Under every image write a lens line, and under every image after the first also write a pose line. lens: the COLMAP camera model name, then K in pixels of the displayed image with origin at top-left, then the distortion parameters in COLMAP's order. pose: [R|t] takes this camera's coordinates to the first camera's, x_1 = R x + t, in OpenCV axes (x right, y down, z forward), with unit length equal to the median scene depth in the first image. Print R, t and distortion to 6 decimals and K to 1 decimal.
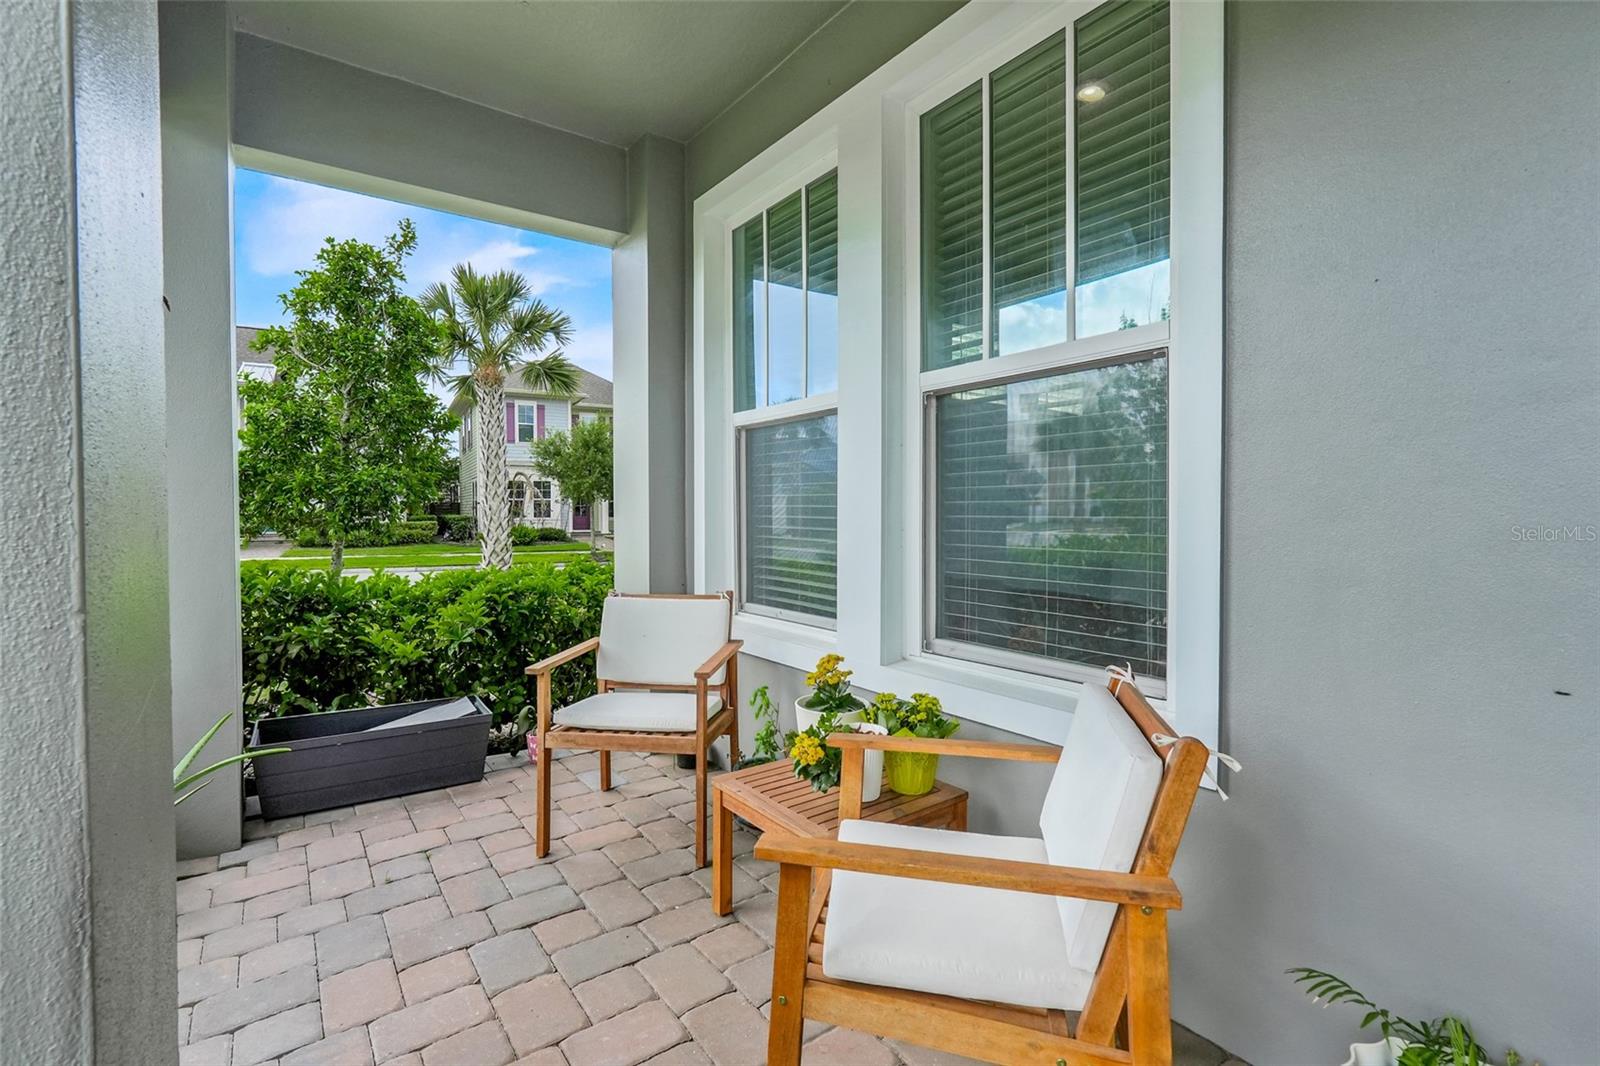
lens RADIAL K [[729.3, 0, 806.6], [0, 729.3, 533.5], [0, 0, 1]] dist [-0.022712, 0.000051]
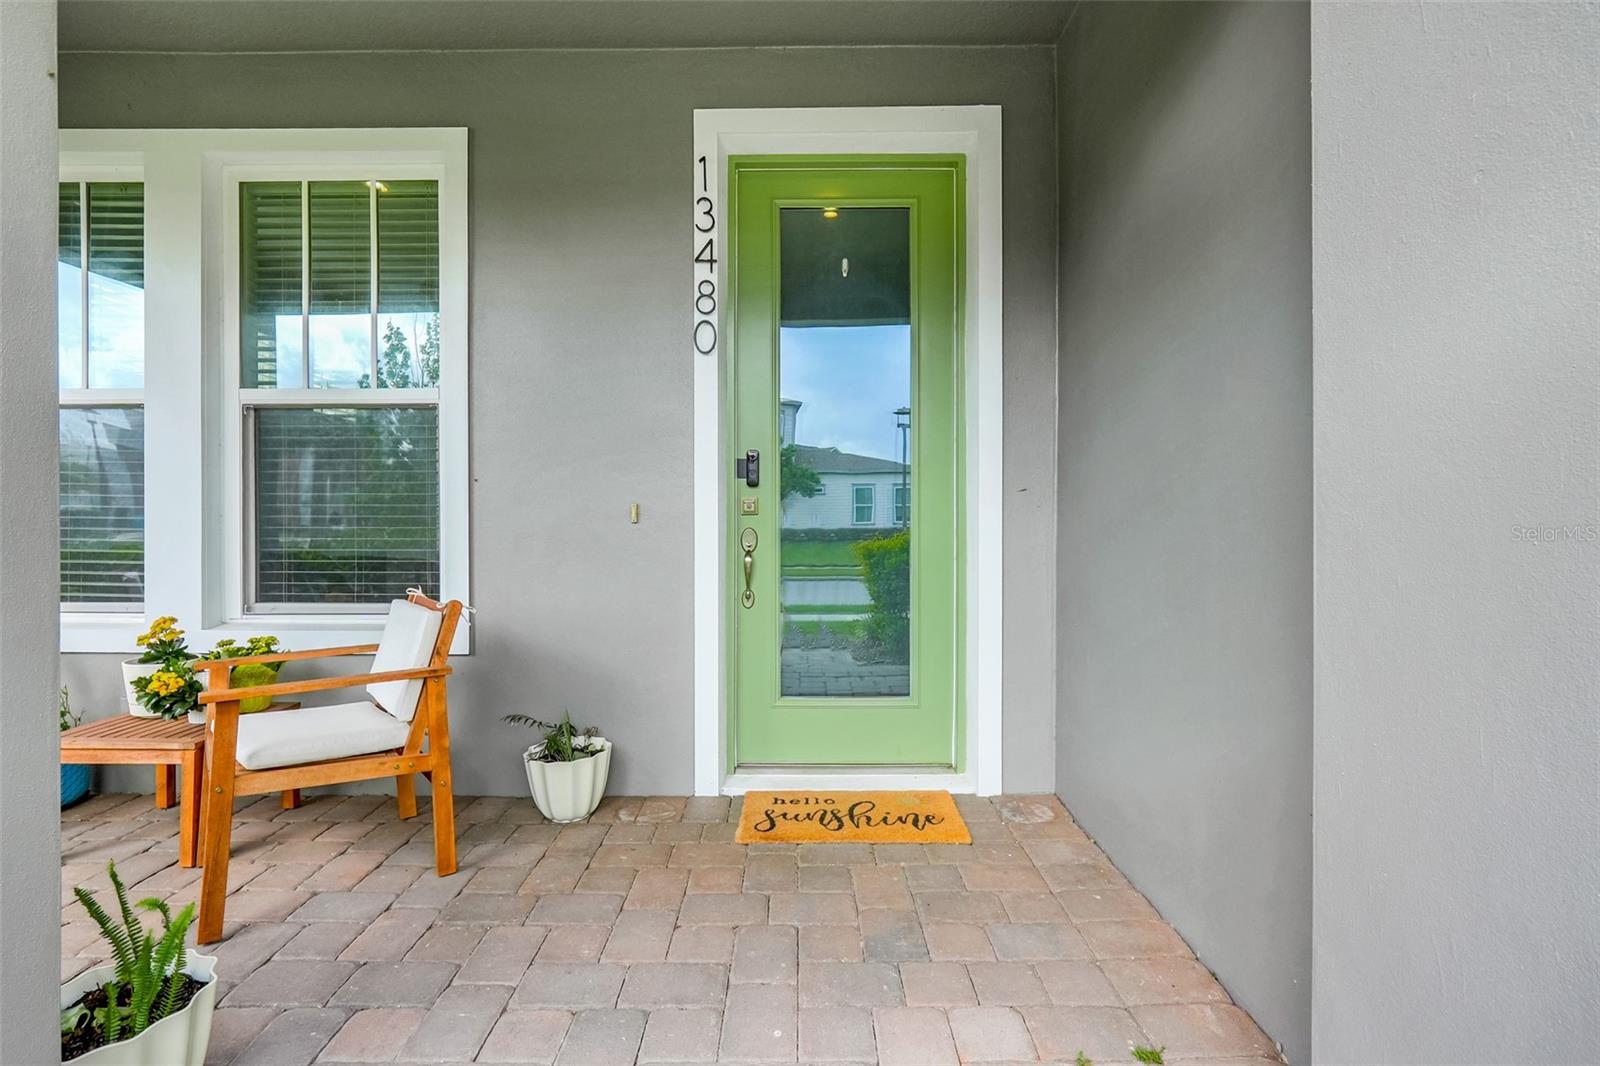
lens RADIAL K [[729.3, 0, 803.4], [0, 729.3, 525.9], [0, 0, 1]] dist [-0.022712, 0.000051]
pose [[0.595670, -0.010634, 0.803159, -0.284871], [0.018279, 0.999833, -0.000319, 0.034412], [-0.803021, 0.014871, 0.595765, -0.551269]]
